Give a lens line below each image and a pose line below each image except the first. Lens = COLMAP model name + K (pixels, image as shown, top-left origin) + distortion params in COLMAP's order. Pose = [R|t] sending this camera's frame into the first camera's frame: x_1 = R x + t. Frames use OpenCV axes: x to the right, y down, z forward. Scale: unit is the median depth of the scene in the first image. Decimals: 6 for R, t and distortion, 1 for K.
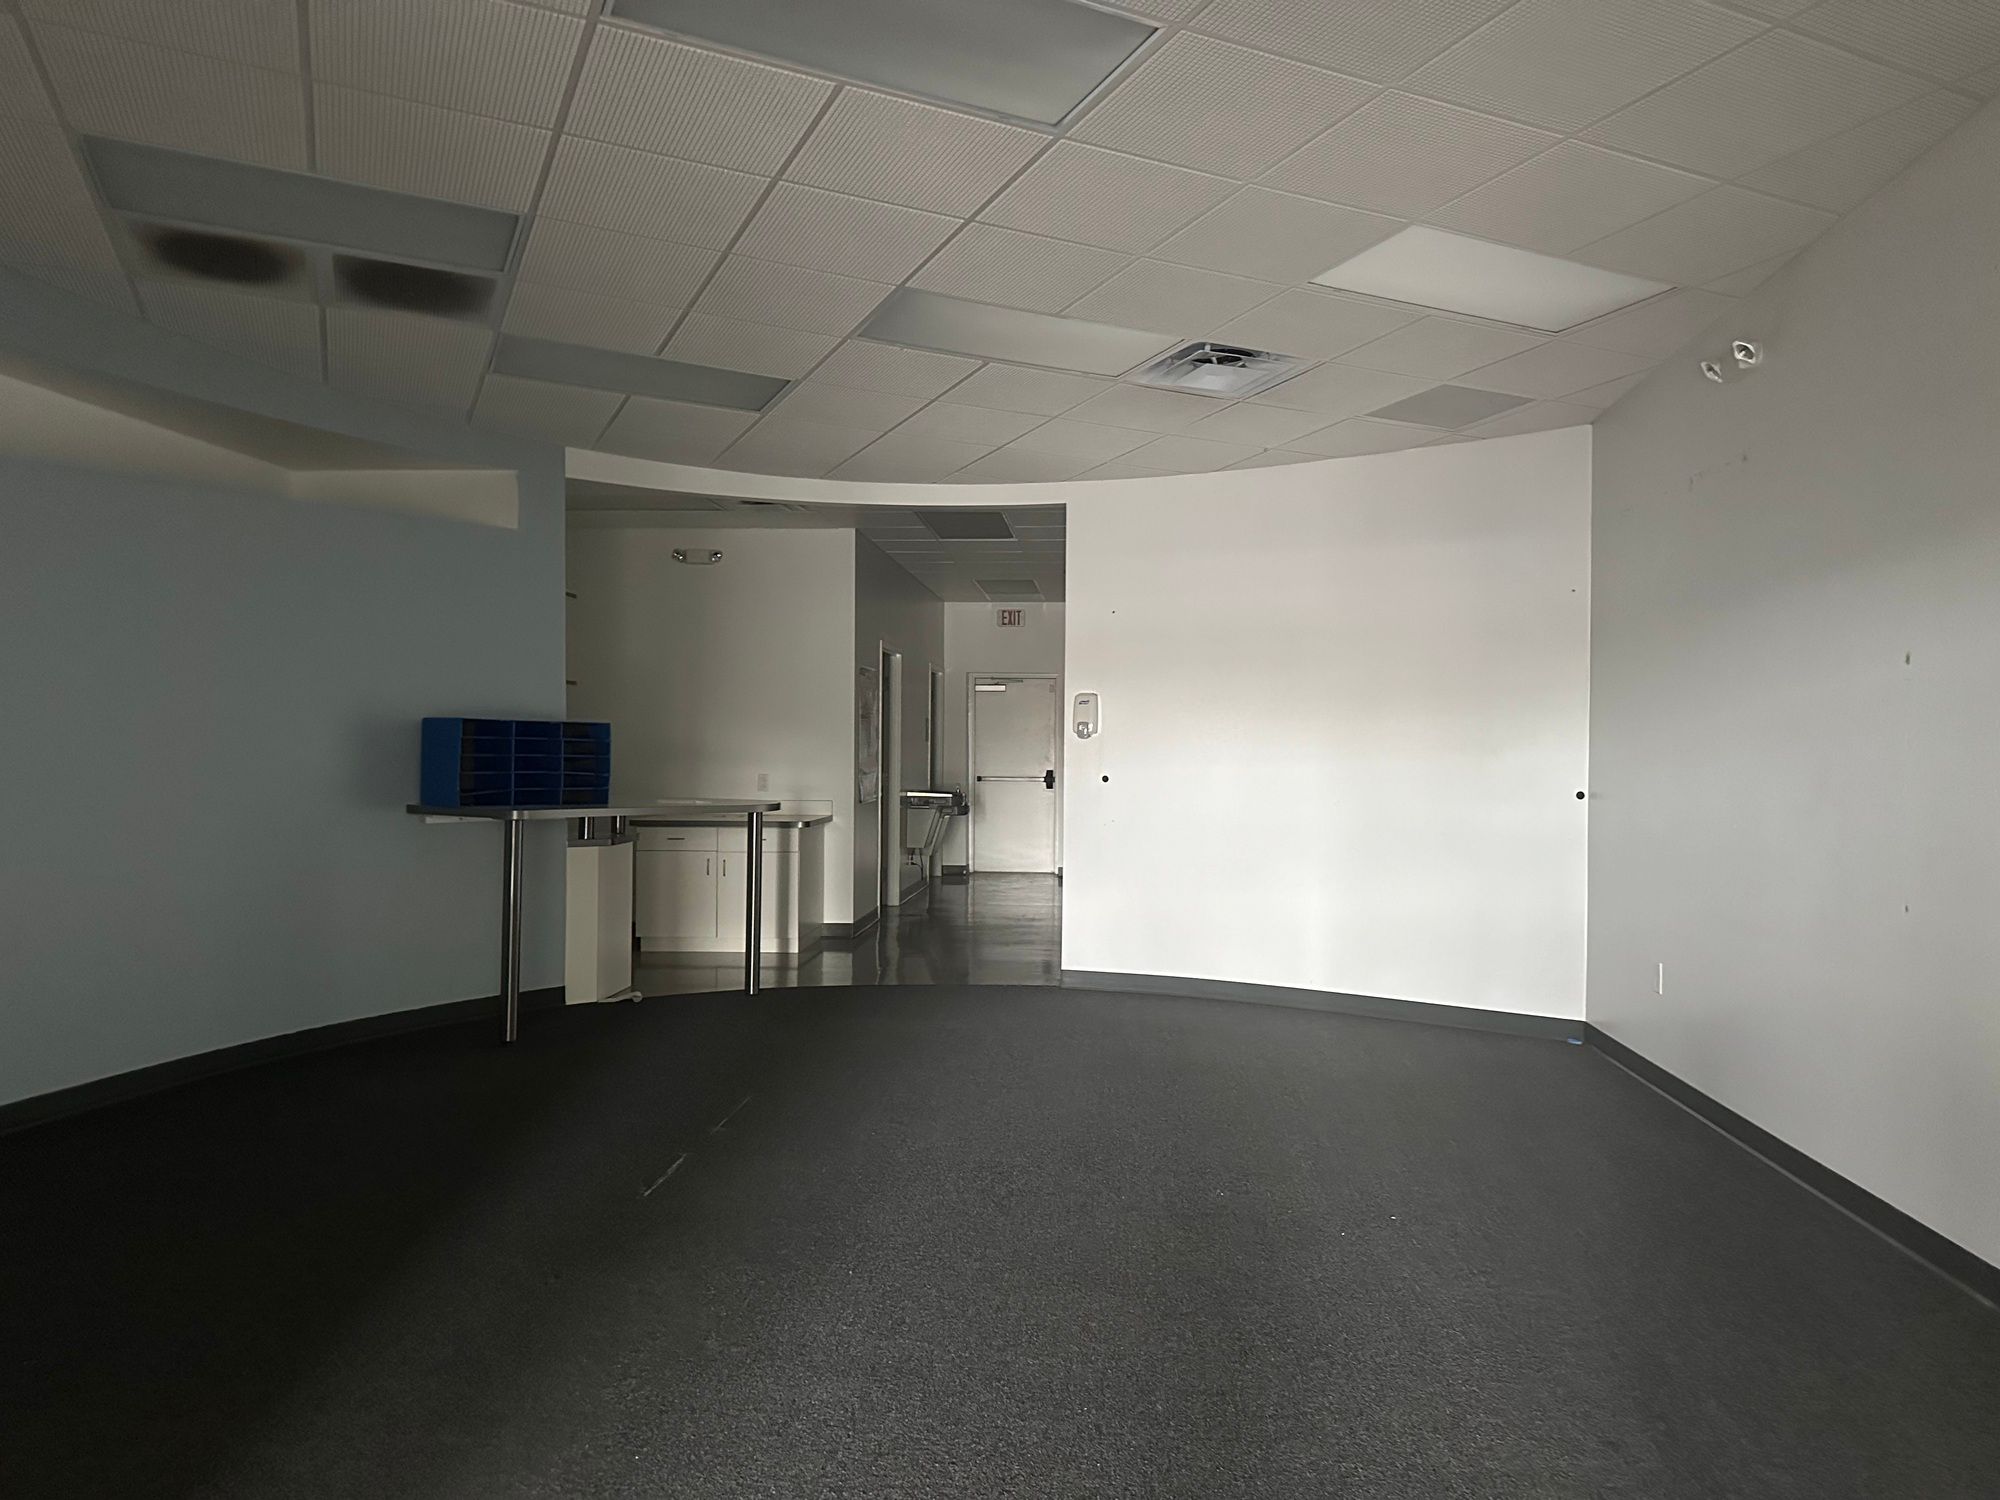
lens RADIAL K [[1397.9, 0, 999.9], [0, 1397.9, 749.1], [0, 0, 1]] dist [-0.000034, 0.000002]
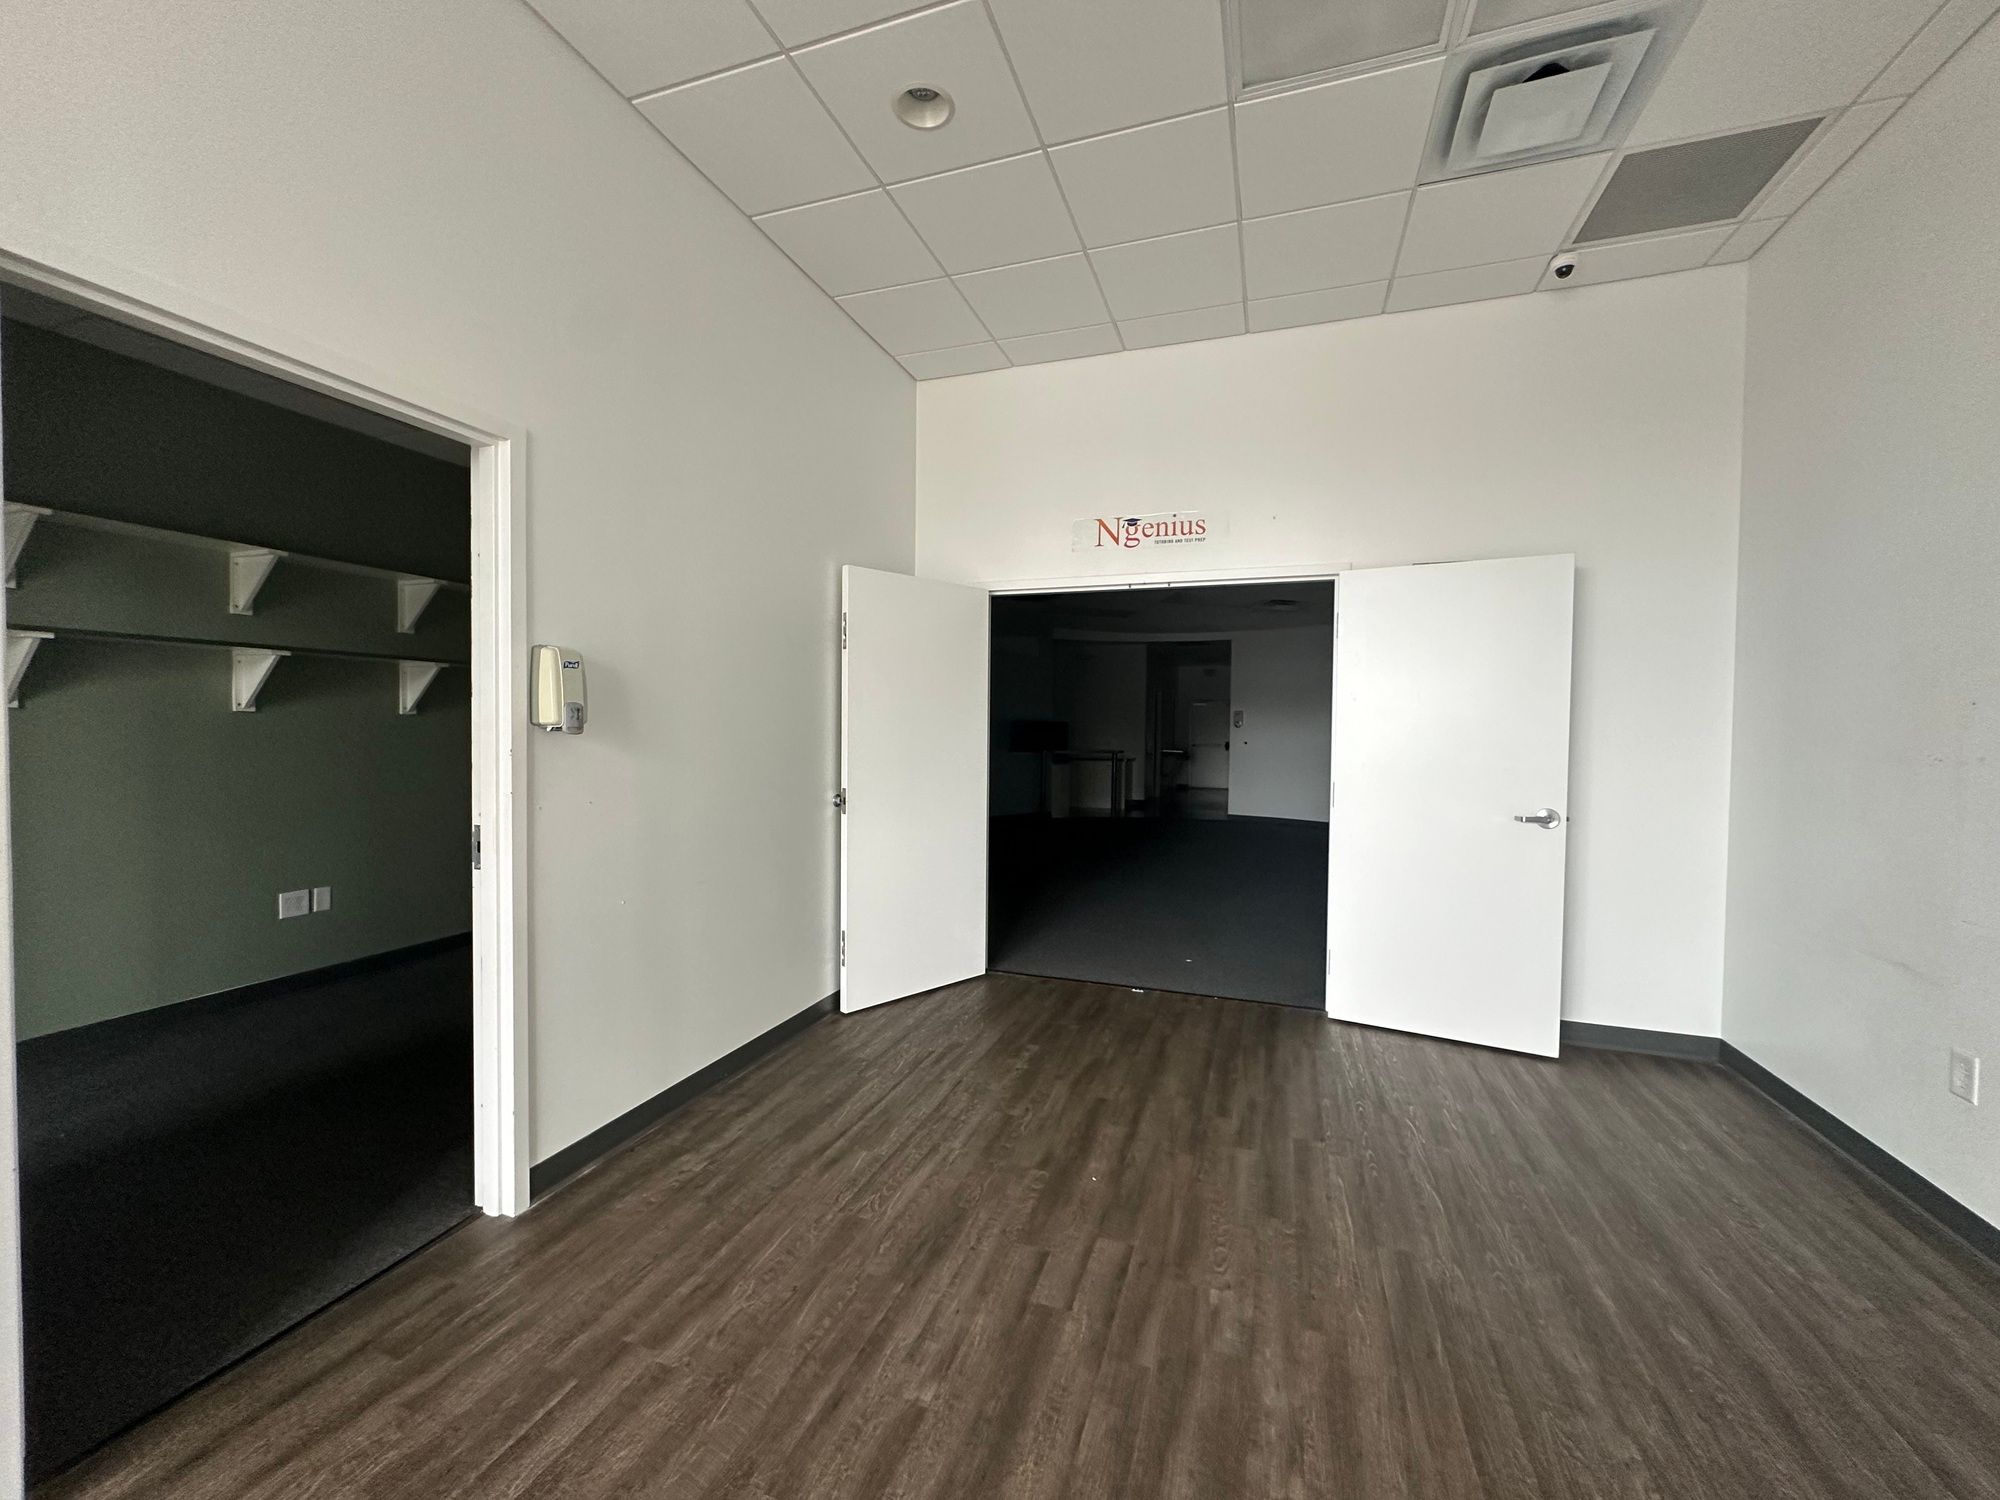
lens RADIAL K [[803.3, 0, 1002.1], [0, 803.3, 755.9], [0, 0, 1]] dist [-0.000040, 0.000001]
pose [[0.970617, 0.011305, -0.240362, -0.005847], [-0.004057, 0.999523, 0.030630, 0.000954], [0.240594, -0.028755, 0.970200, -0.497474]]
